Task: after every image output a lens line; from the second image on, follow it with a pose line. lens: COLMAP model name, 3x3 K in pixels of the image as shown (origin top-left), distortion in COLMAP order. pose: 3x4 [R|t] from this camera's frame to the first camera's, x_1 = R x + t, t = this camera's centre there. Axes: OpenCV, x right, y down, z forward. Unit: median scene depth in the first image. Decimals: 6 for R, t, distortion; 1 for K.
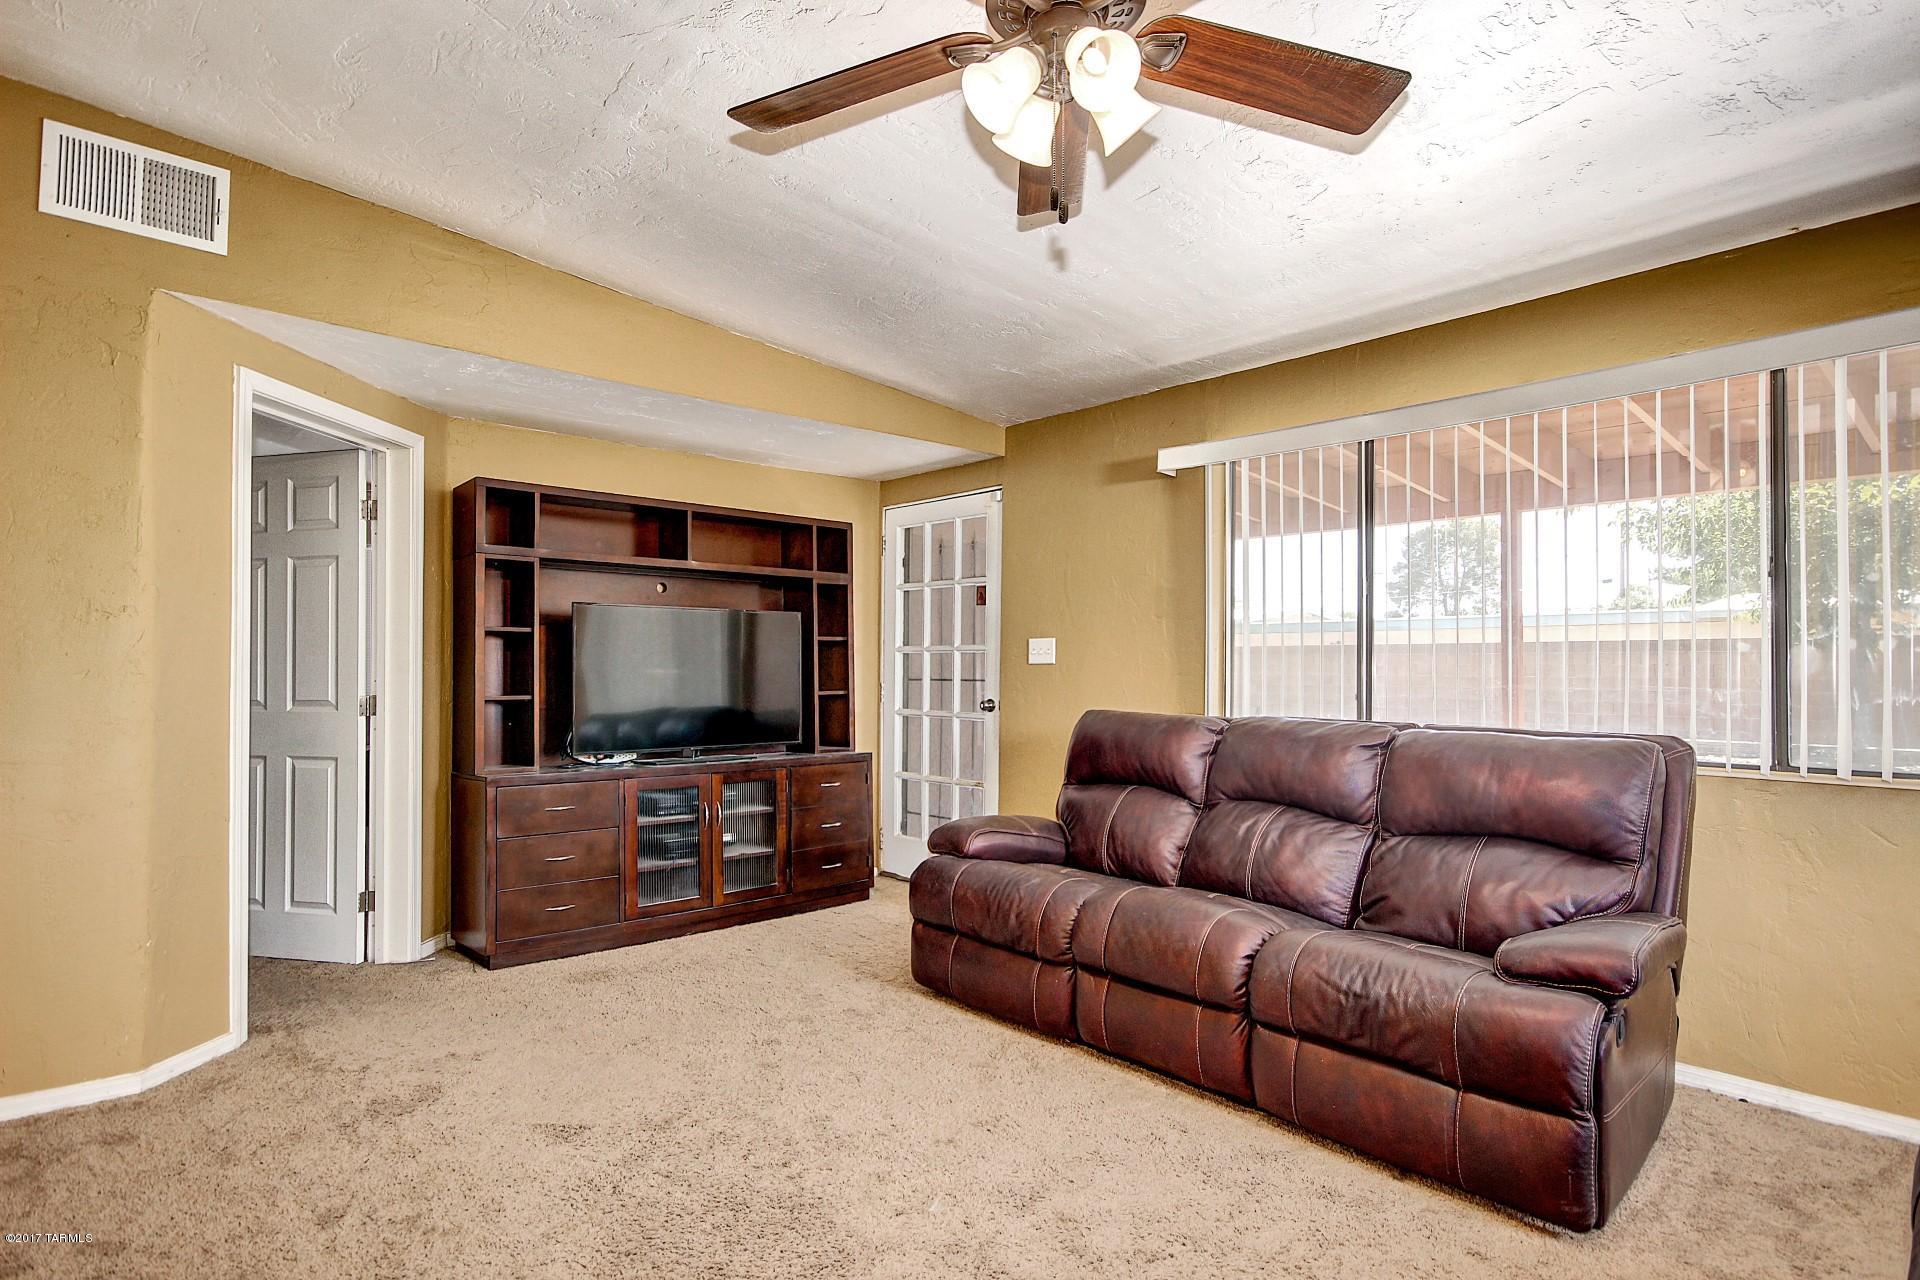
lens RADIAL K [[980.1, 0, 960.0], [0, 980.1, 640.0], [0, 0, 1]] dist [0.000992, 0.000242]
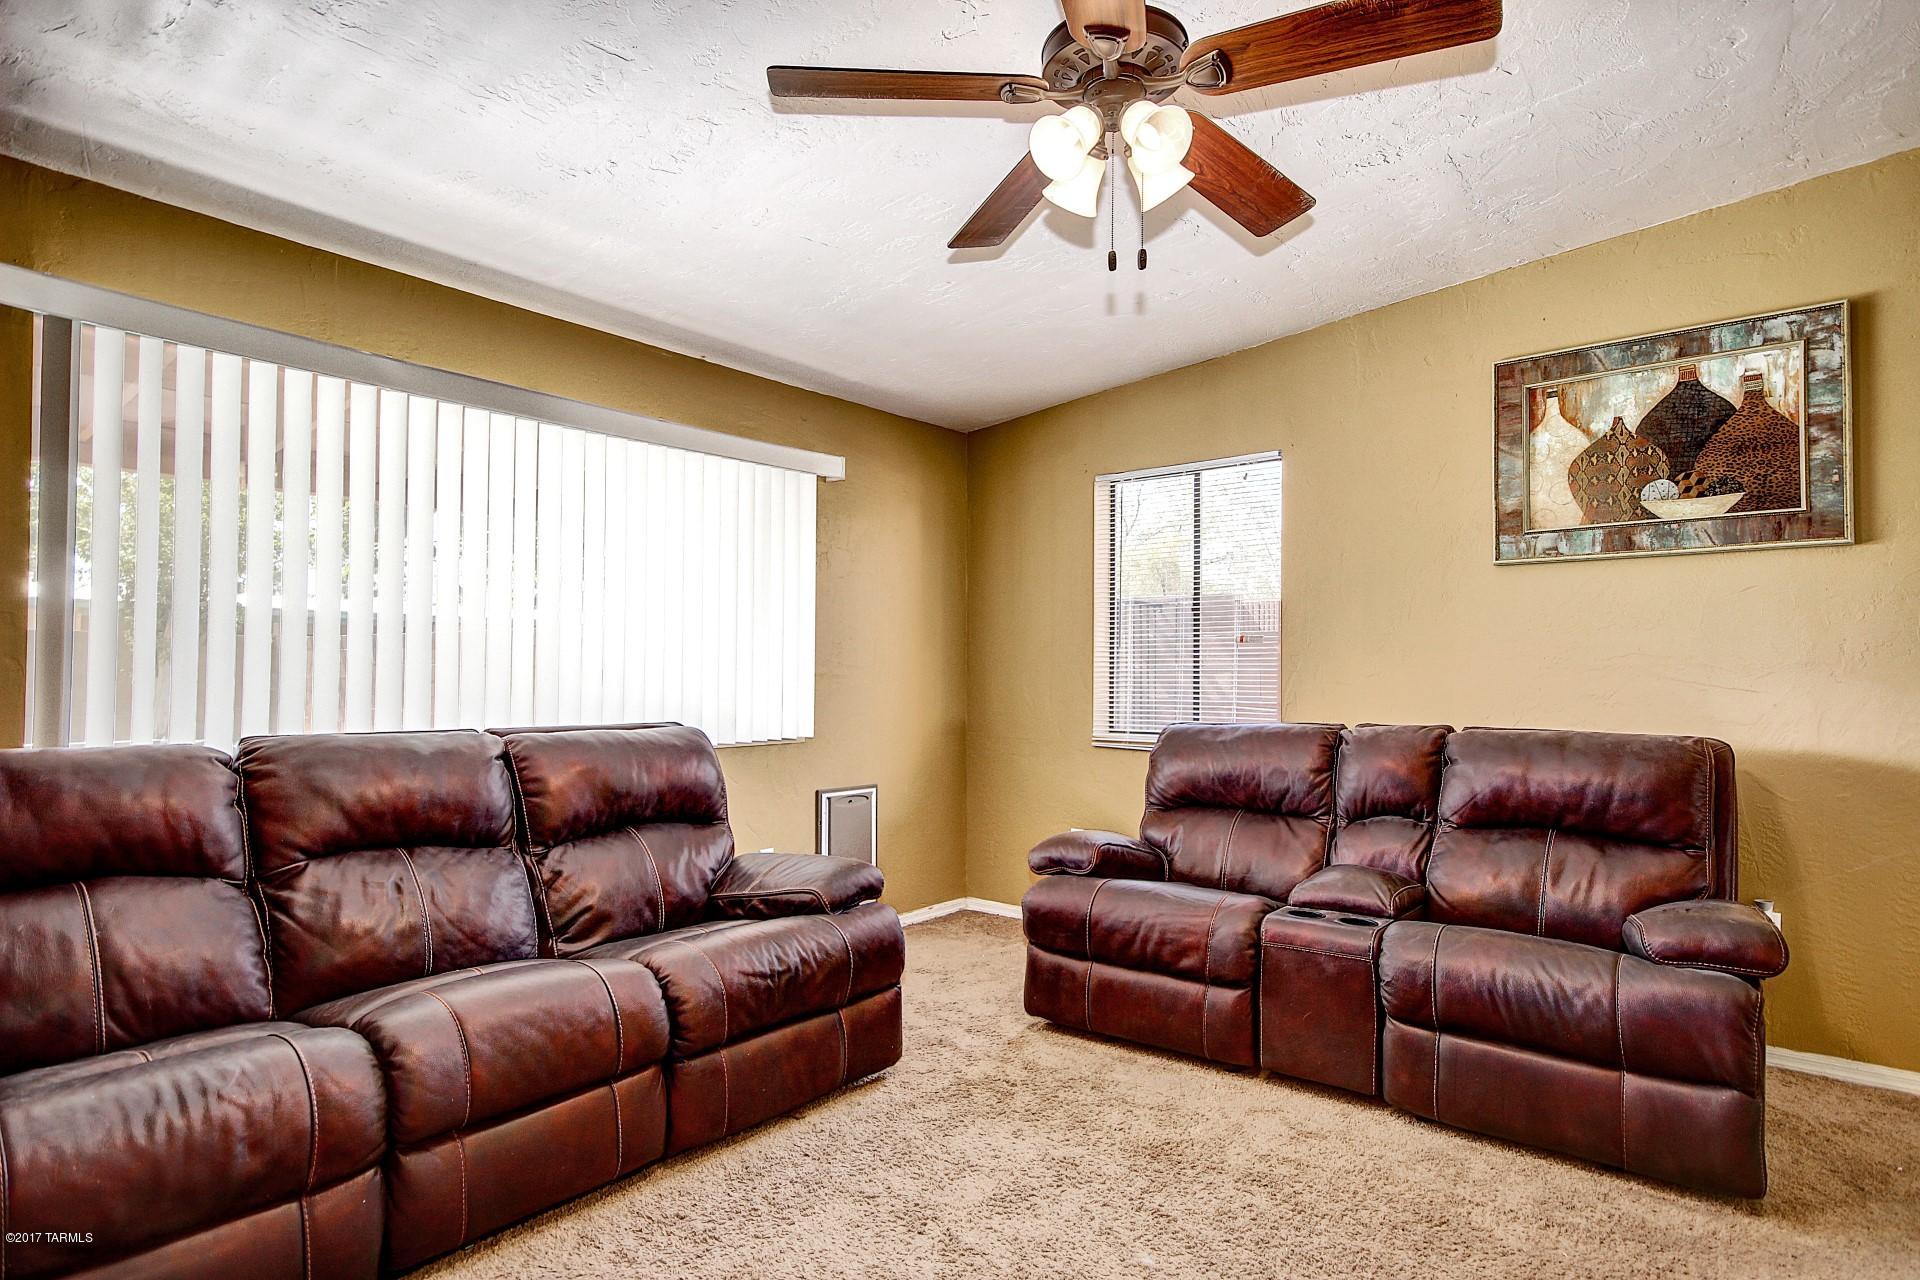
lens RADIAL K [[980.1, 0, 960.0], [0, 980.1, 640.0], [0, 0, 1]] dist [0.000992, 0.000242]
pose [[-0.142209, 0.027713, 0.989449, -0.601853], [-0.036996, 0.998761, -0.033291, 0.019373], [-0.989145, -0.041340, -0.141008, 0.826545]]
